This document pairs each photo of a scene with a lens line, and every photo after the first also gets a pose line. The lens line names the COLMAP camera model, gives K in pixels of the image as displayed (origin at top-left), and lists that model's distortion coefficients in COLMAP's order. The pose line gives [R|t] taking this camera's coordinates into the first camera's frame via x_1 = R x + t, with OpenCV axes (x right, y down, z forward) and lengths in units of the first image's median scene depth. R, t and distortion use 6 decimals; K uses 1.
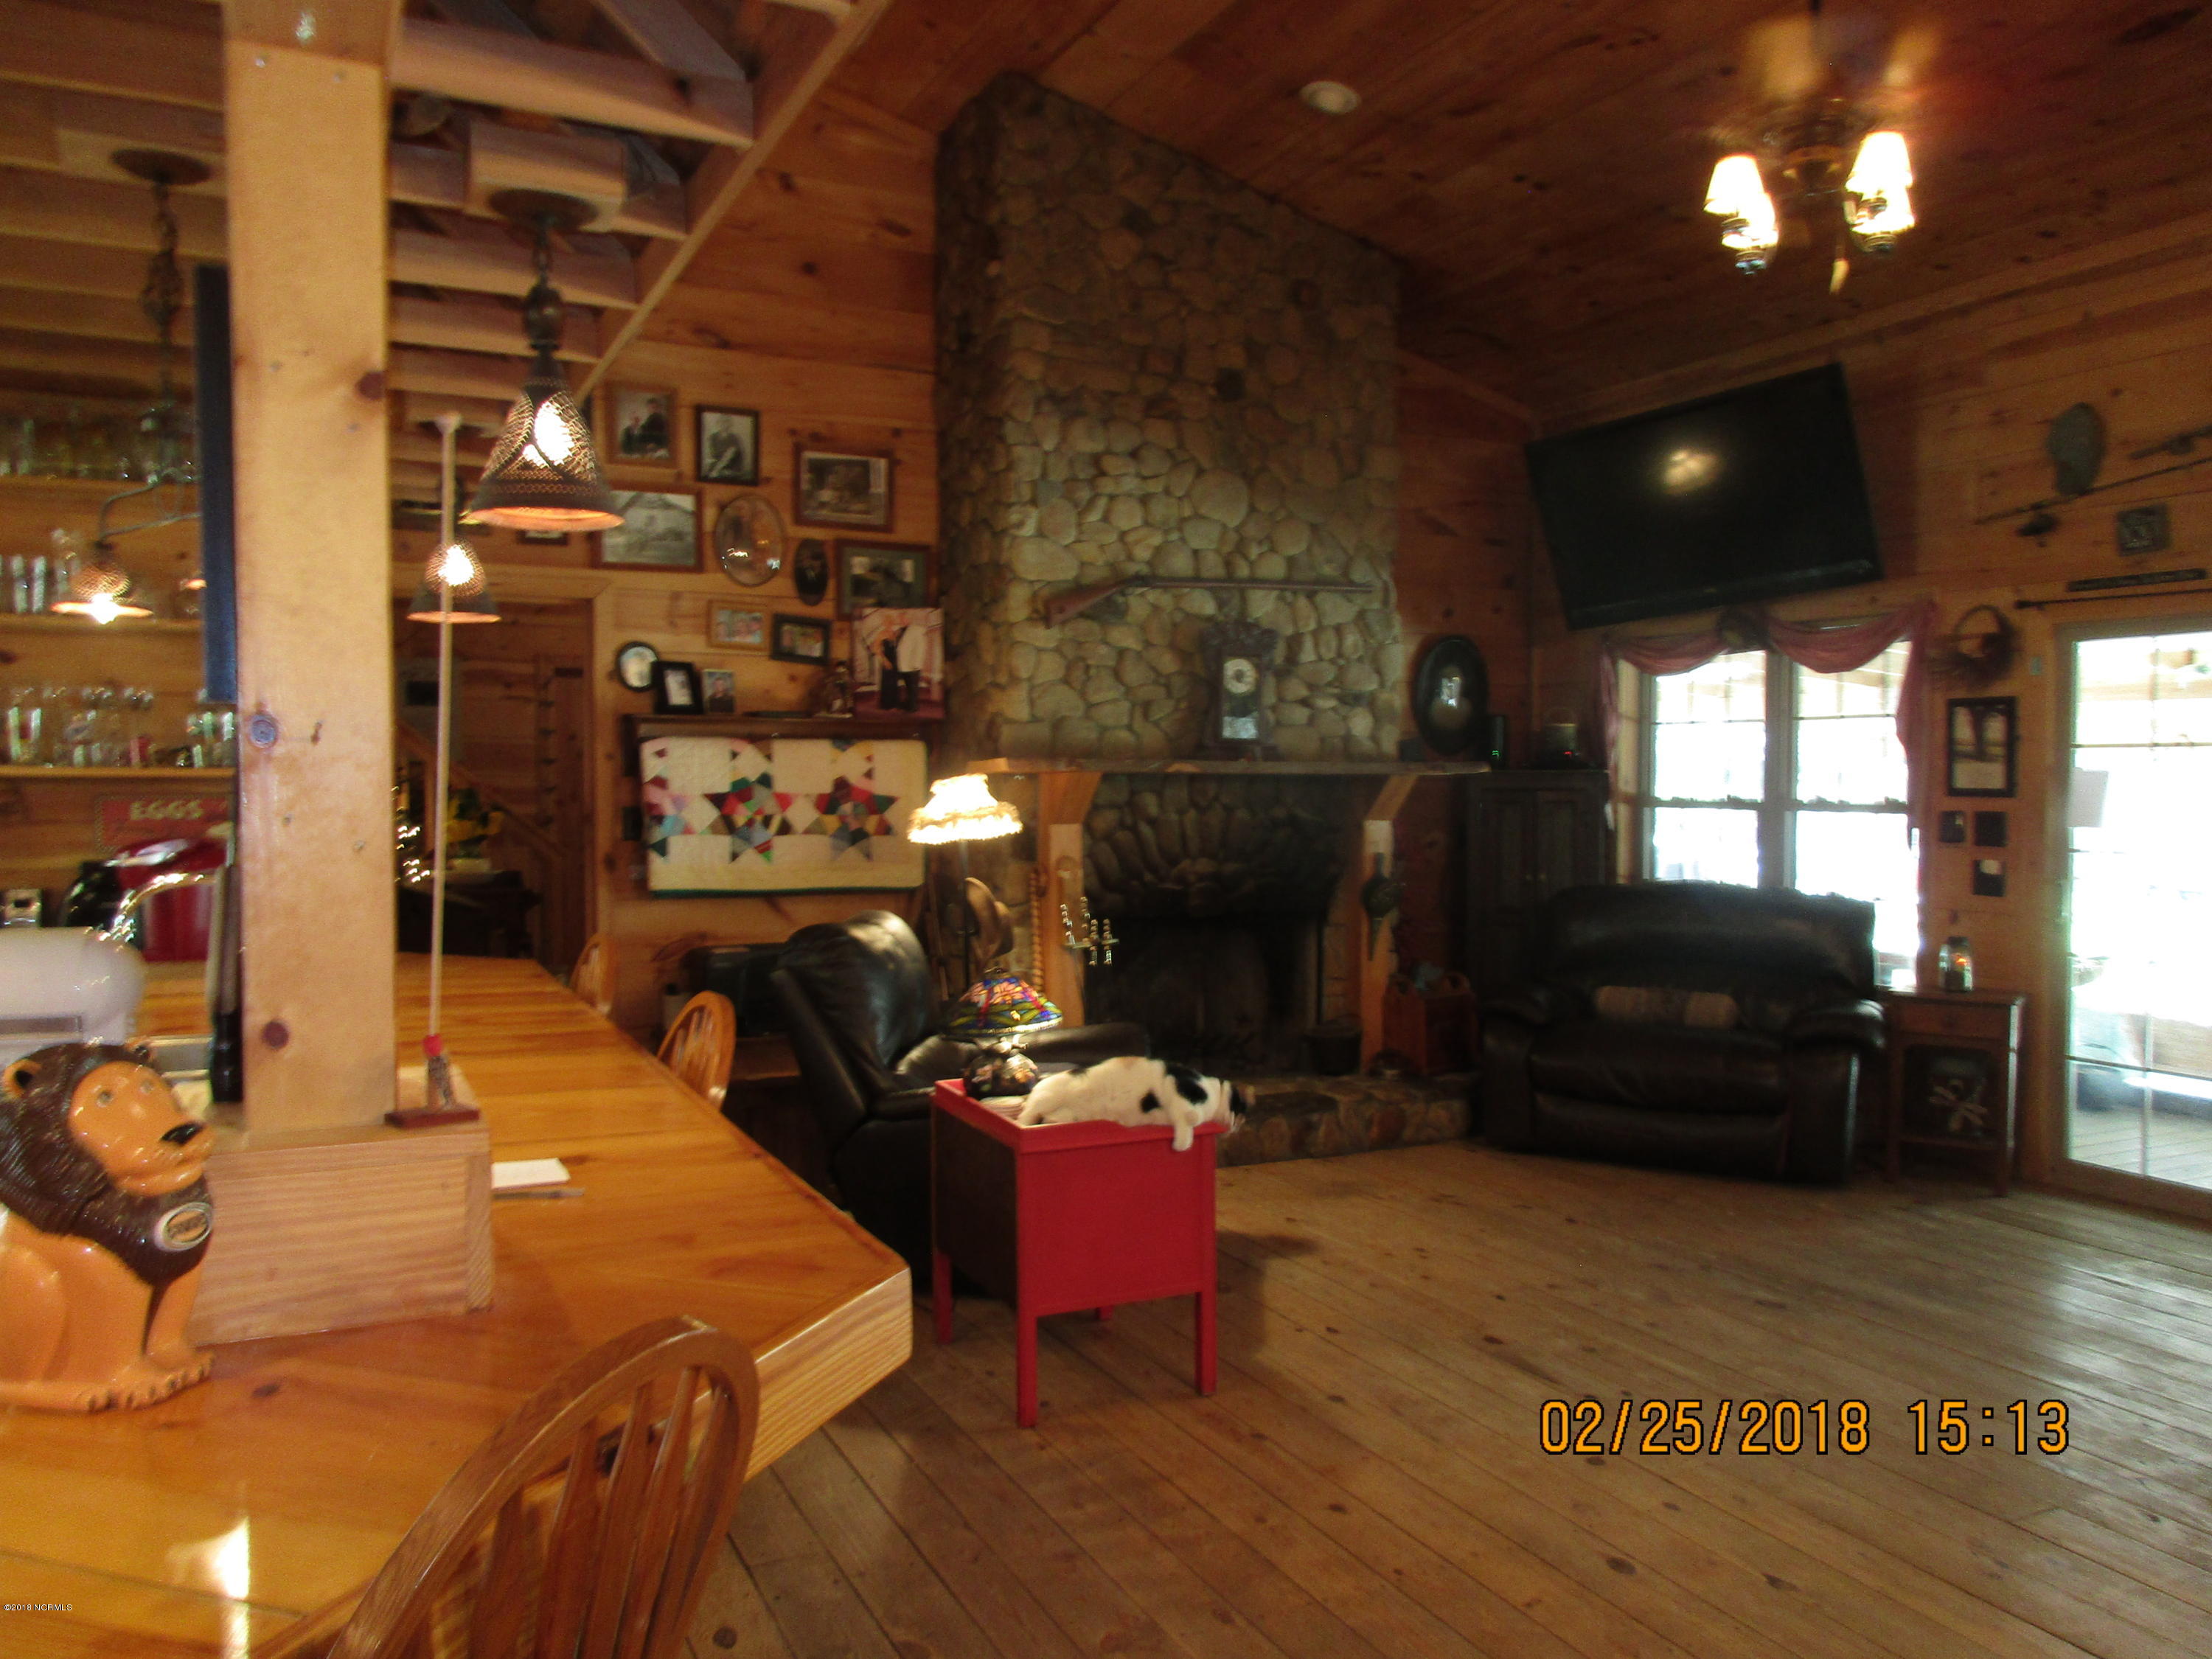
lens RADIAL K [[1667.7, 0, 1105.8], [0, 1667.7, 832.1], [0, 0, 1]] dist [0.011399, 0.004602]
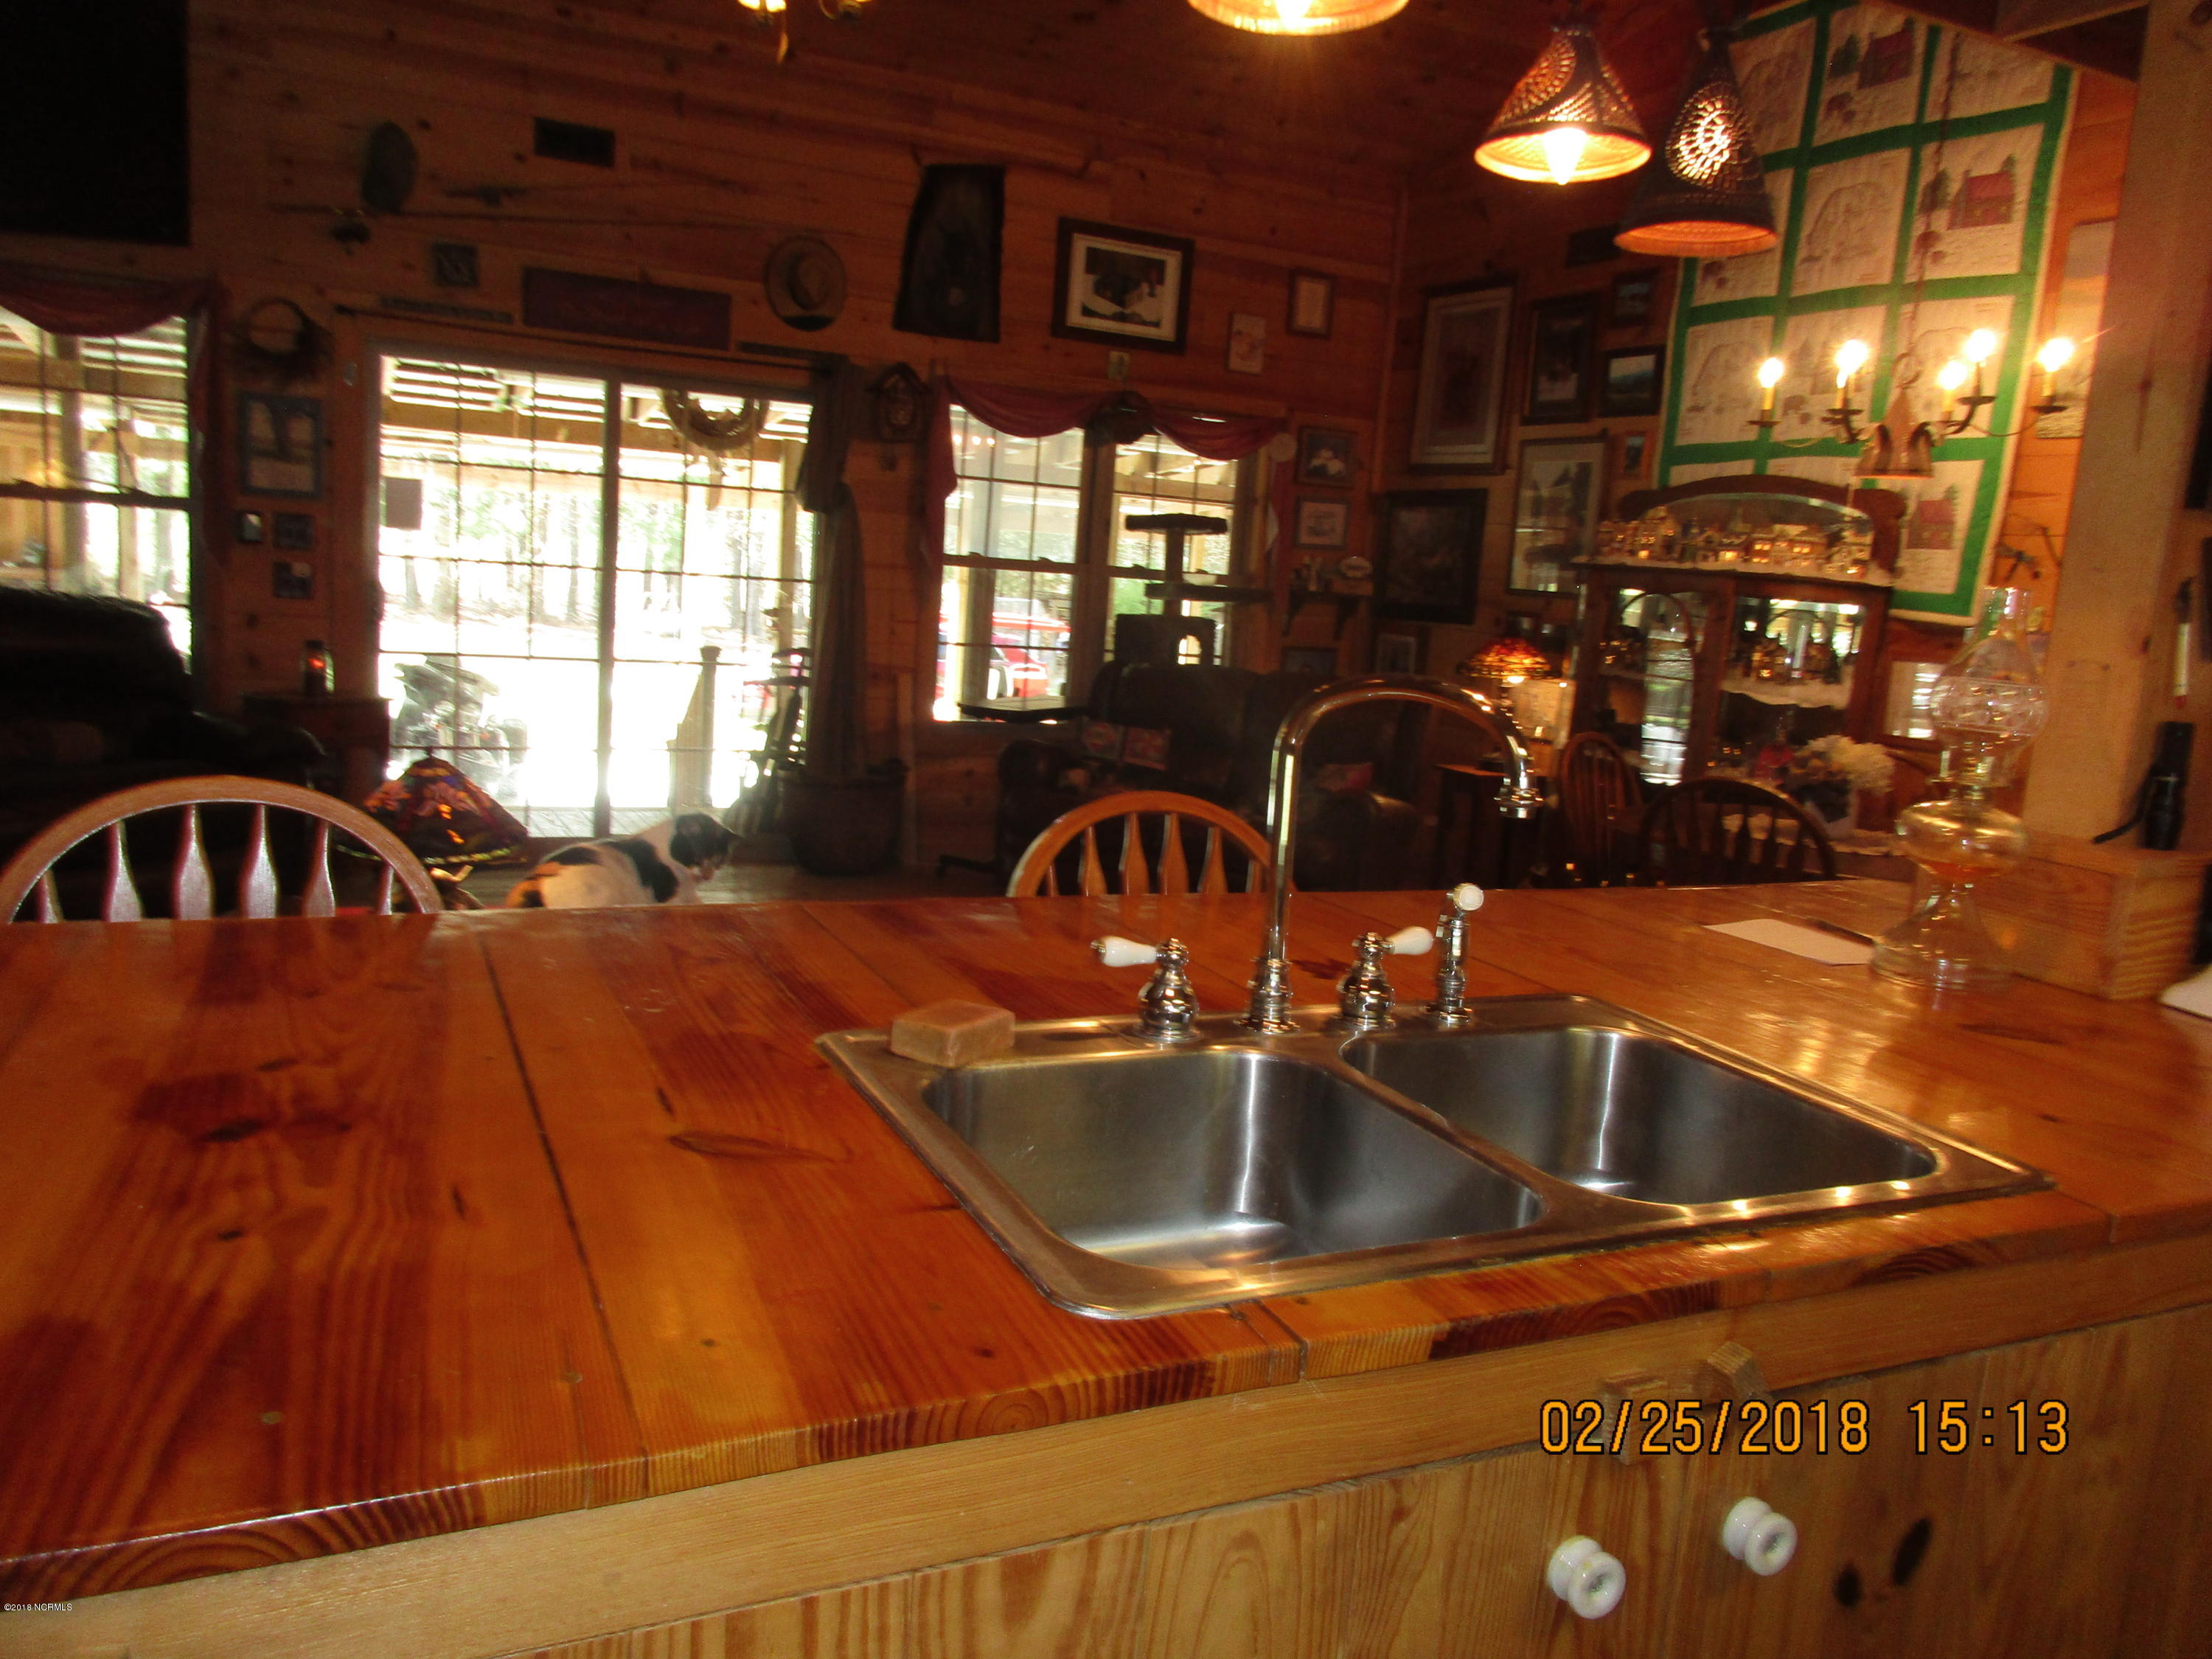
lens RADIAL K [[1667.7, 0, 1106.7], [0, 1667.7, 831.0], [0, 0, 1]] dist [0.011399, 0.004602]
pose [[0.008885, -0.161448, 0.986841, -0.500505], [-0.037250, 0.986142, 0.161669, -0.005069], [-0.999266, -0.038196, 0.002748, 0.516631]]
